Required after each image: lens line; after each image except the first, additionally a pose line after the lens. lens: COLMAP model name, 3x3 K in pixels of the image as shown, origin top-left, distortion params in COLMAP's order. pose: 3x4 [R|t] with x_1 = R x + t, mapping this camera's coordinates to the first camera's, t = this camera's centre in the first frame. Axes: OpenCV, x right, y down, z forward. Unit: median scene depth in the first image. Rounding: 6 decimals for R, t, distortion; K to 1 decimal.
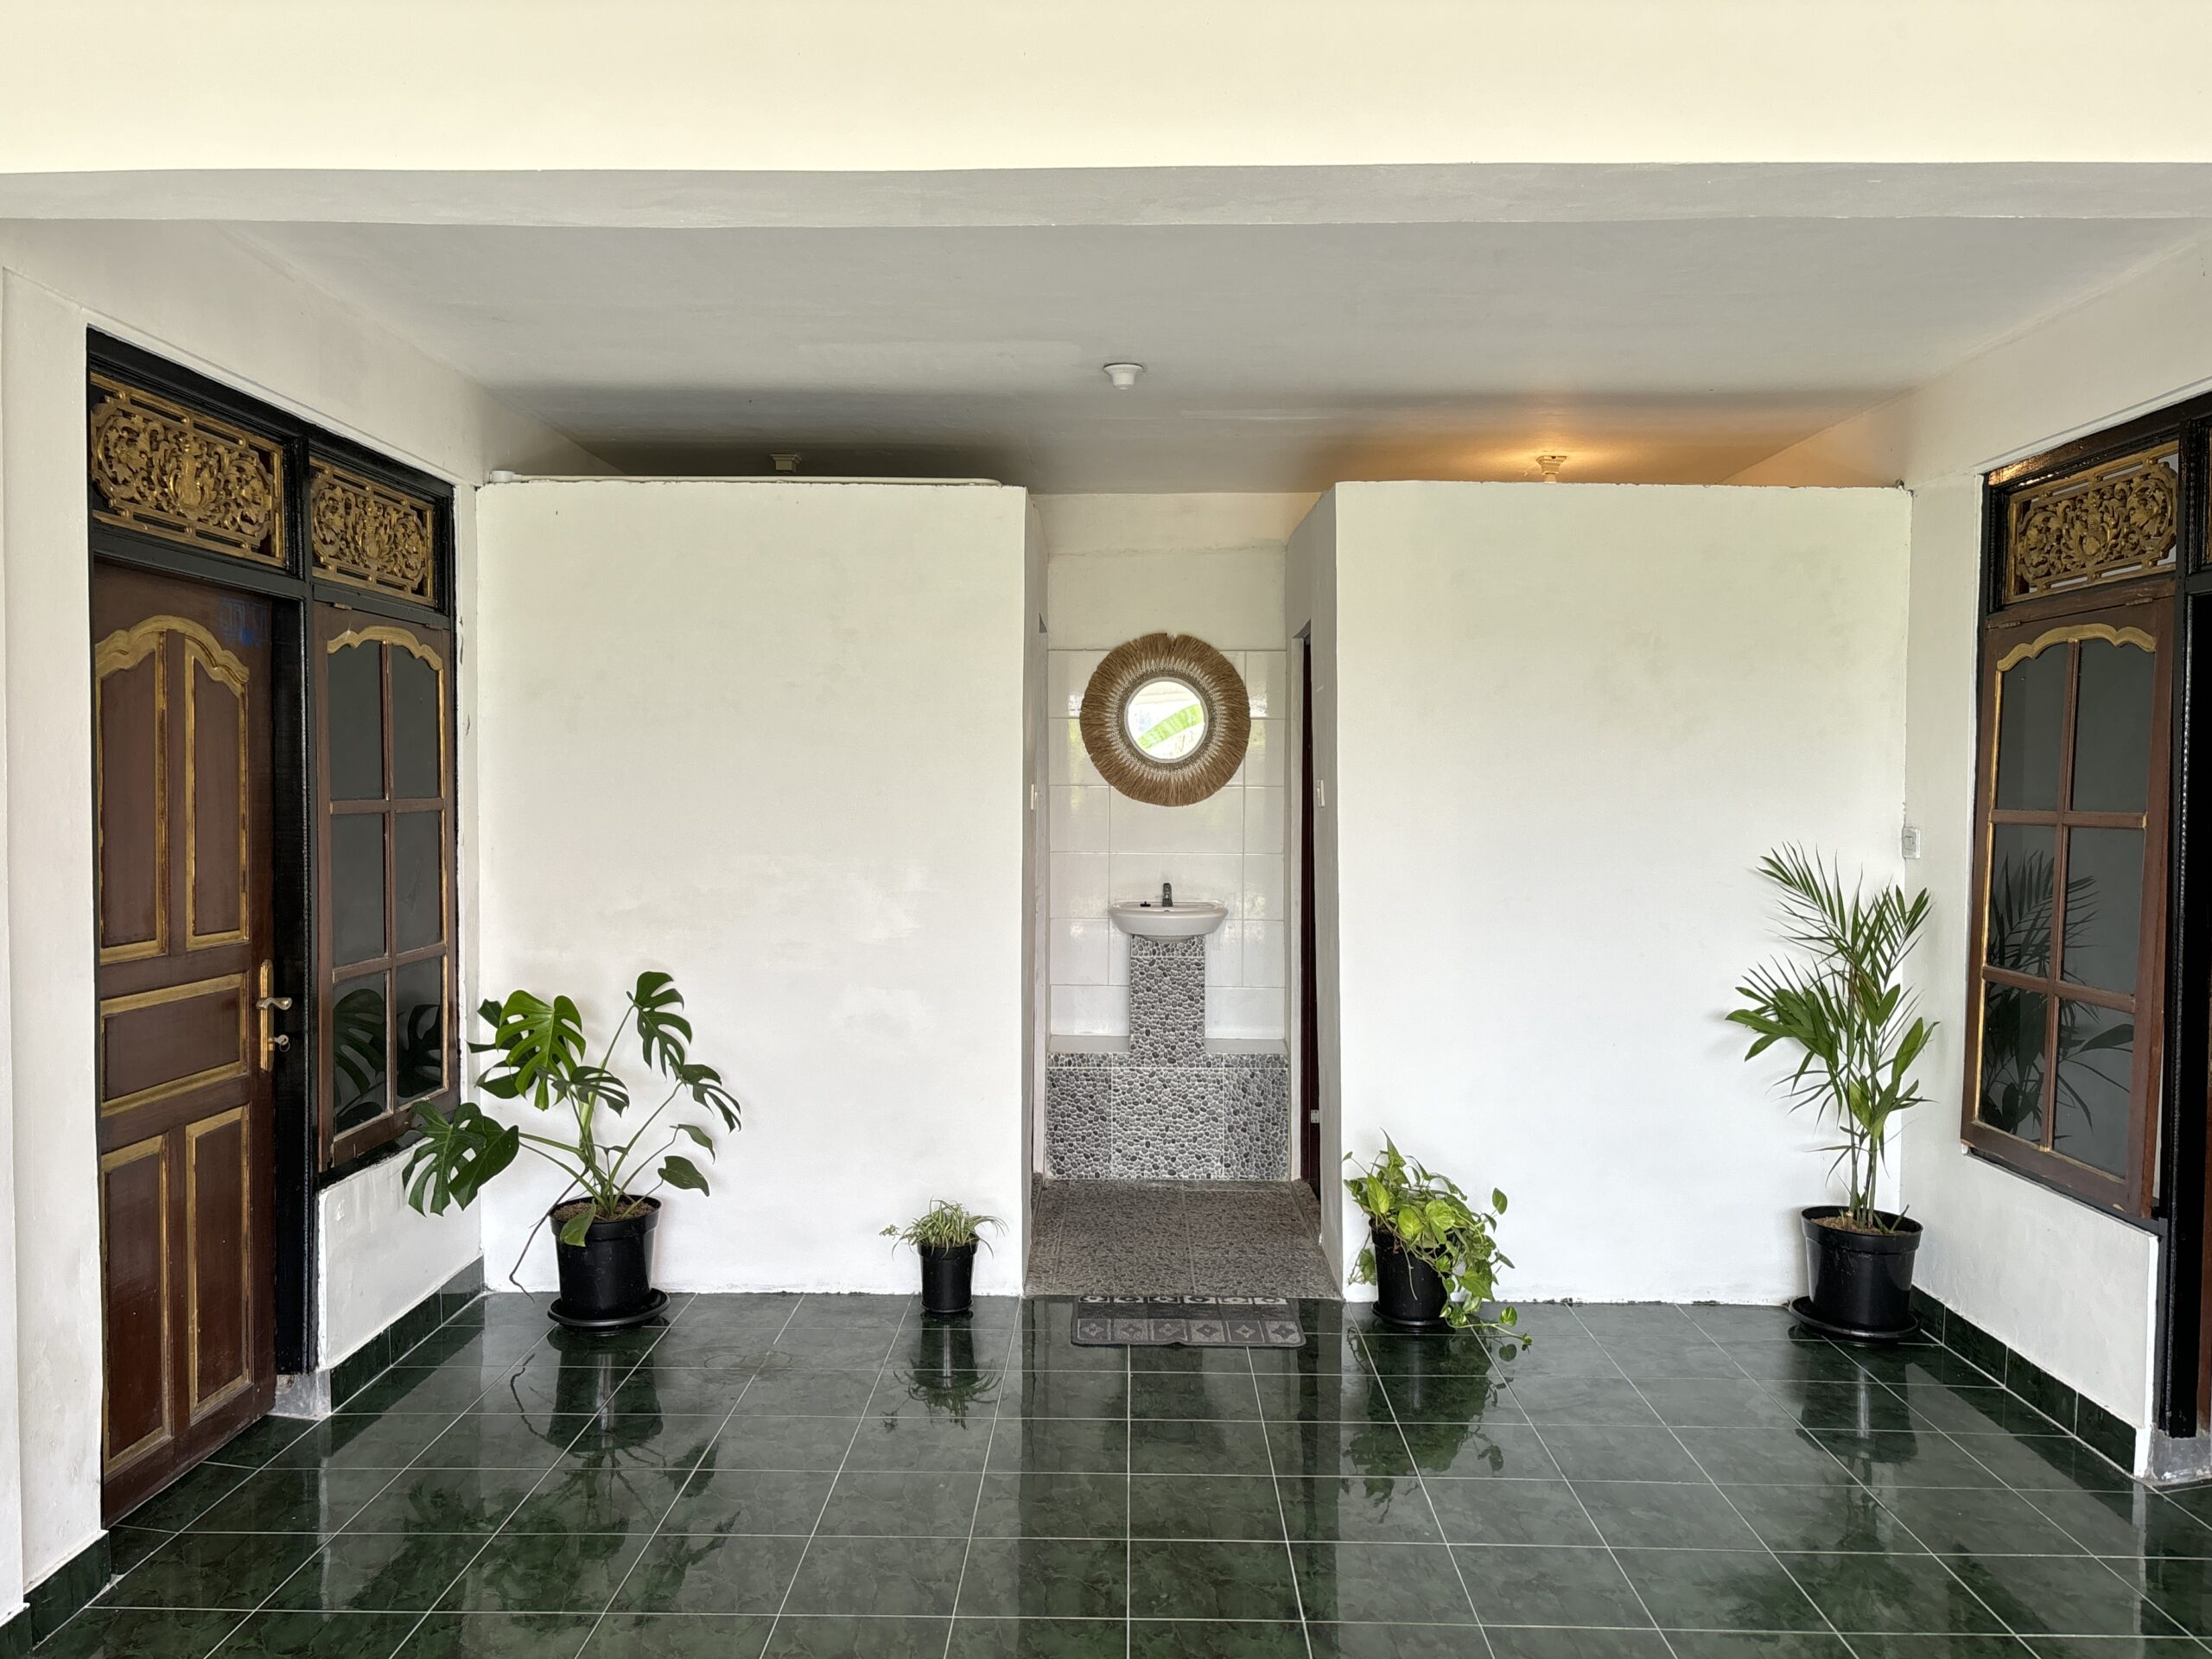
lens RADIAL K [[1548.6, 0, 1106.0], [0, 1548.6, 829.5], [0, 0, 1]] dist [0.000025, 0.000512]
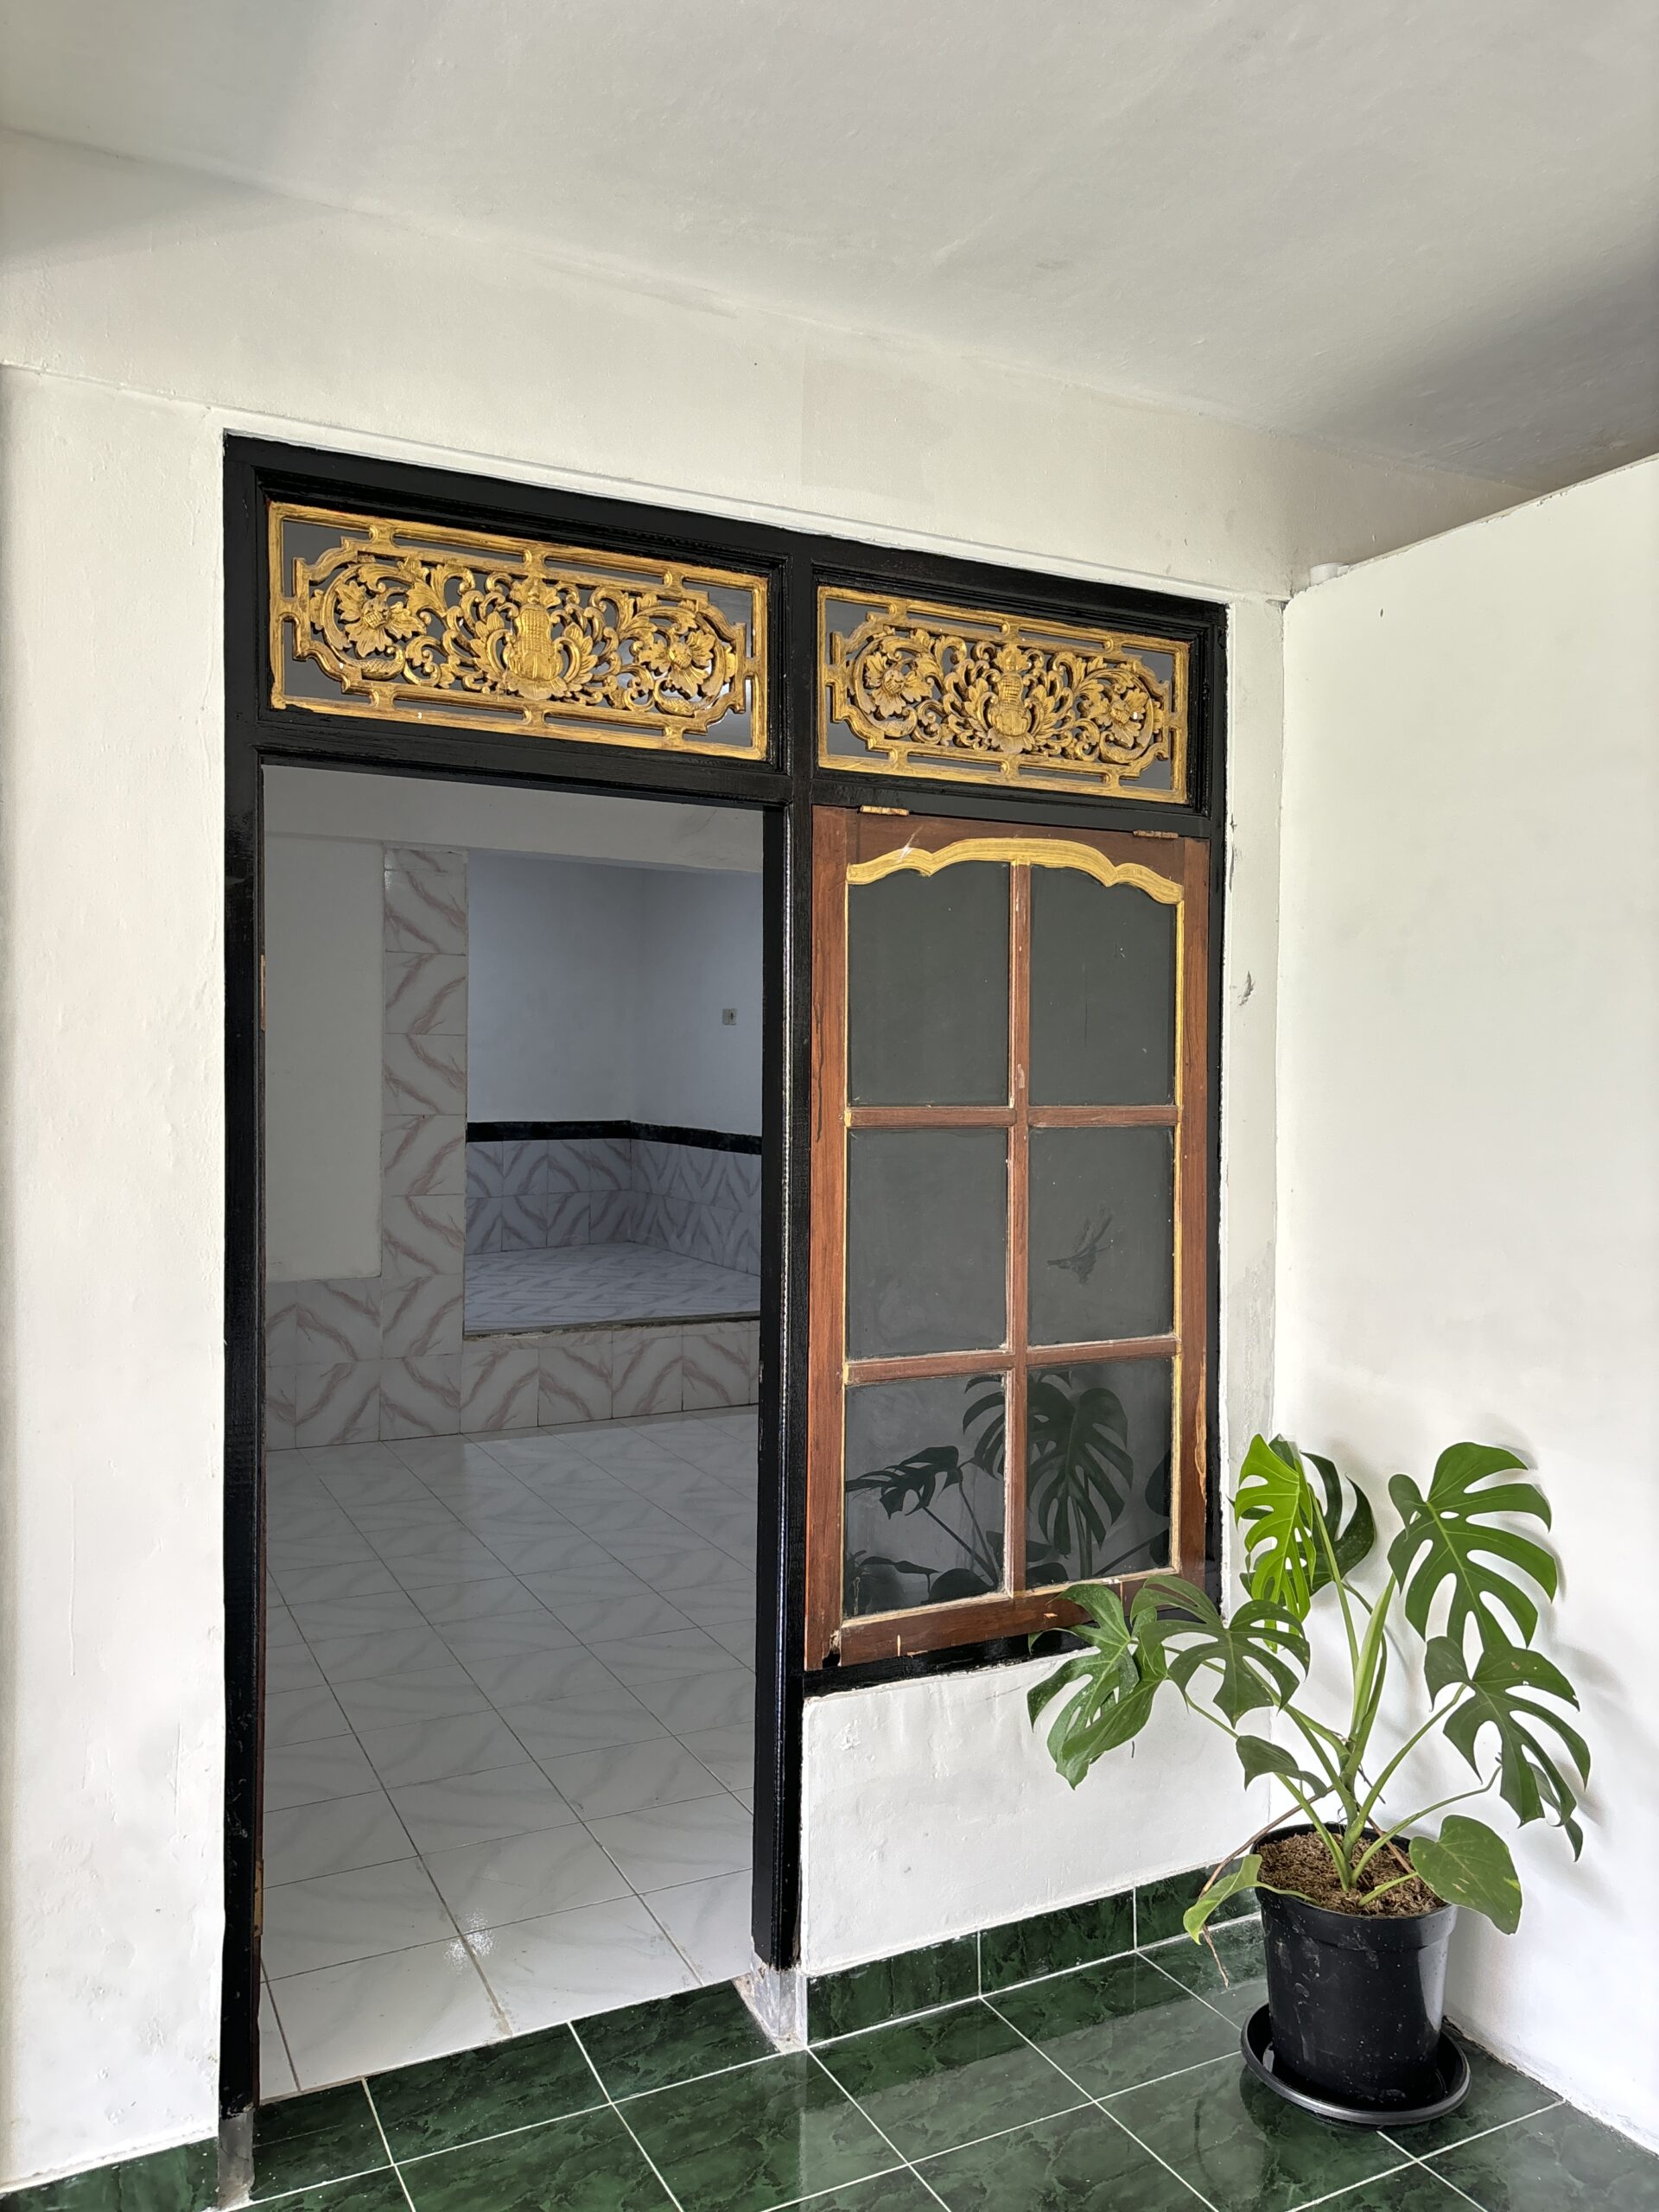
lens RADIAL K [[1548.6, 0, 830.3], [0, 1548.6, 1133.6], [0, 0, 1]] dist [0.000025, 0.000512]
pose [[0.448255, 0.005440, -0.893889, 0.066145], [-0.022528, 0.999733, -0.005214, -0.002246], [0.893622, 0.022475, 0.448258, 0.568798]]
